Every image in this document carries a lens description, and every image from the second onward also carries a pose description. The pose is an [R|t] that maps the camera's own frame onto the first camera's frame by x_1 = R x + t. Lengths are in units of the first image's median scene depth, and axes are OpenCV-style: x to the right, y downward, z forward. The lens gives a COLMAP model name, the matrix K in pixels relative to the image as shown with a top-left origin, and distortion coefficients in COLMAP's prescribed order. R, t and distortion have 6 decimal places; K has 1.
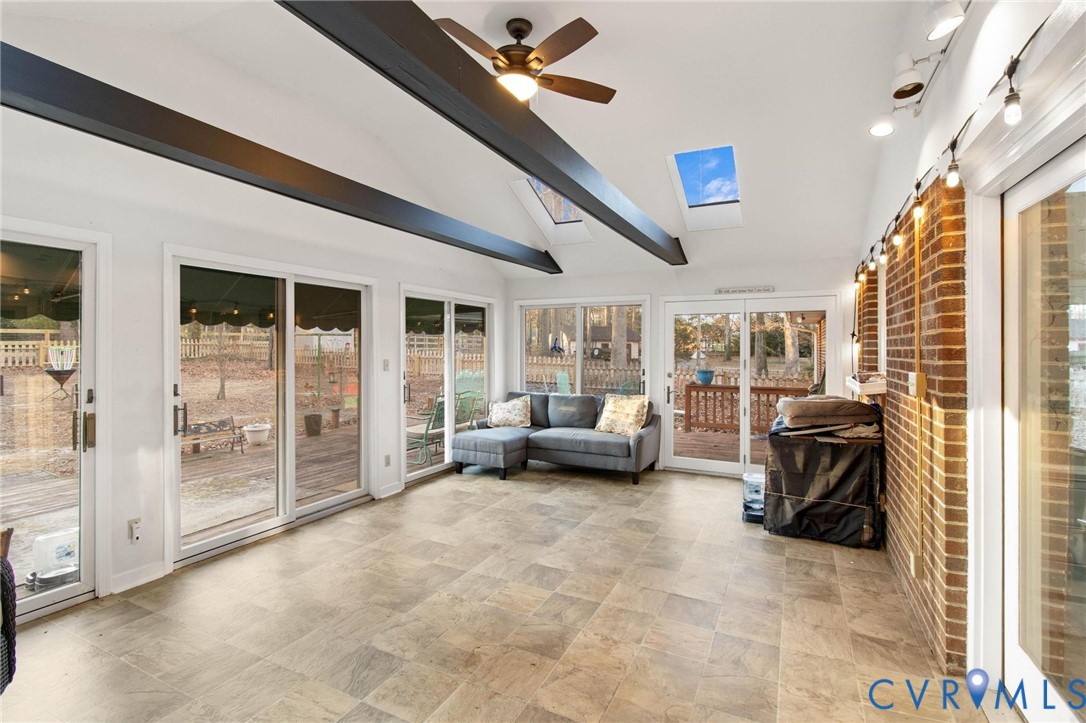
lens RADIAL K [[503.0, 0, 542.0], [0, 503.0, 355.5], [0, 0, 1]] dist [0.001659, 0.000739]
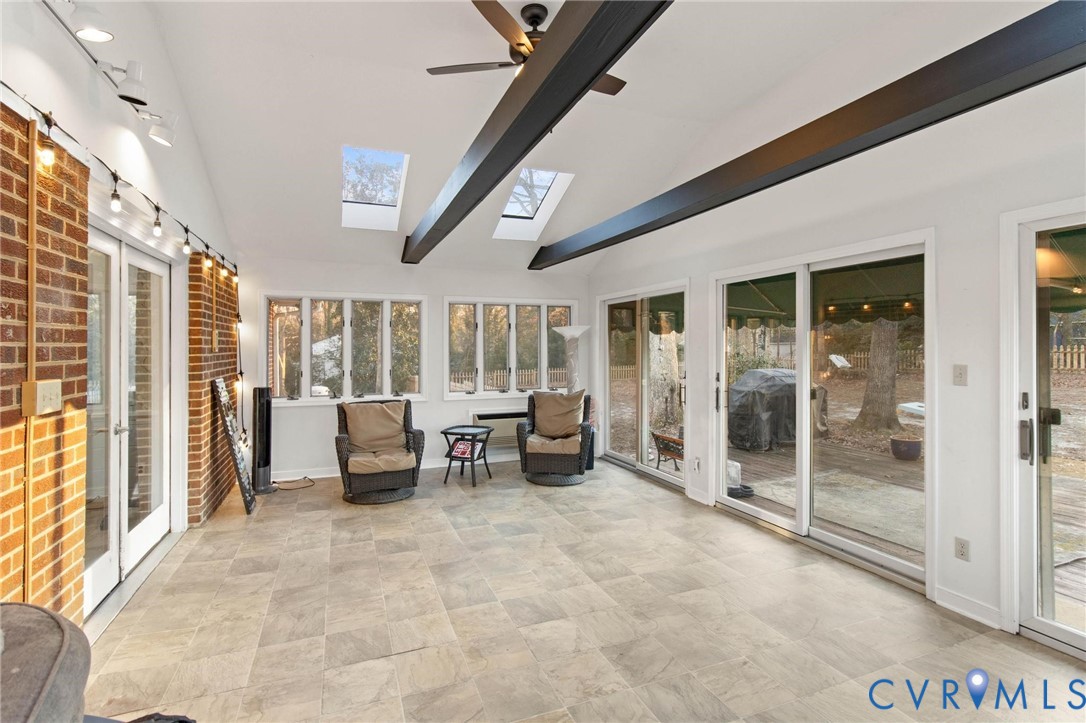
lens RADIAL K [[503.0, 0, 531.4], [0, 503.0, 342.1], [0, 0, 1]] dist [0.001659, 0.000739]
pose [[-0.674375, -0.006314, -0.738362, 0.624364], [-0.008498, 0.999964, -0.000790, -0.019582], [0.738340, 0.005741, -0.674404, 1.524512]]
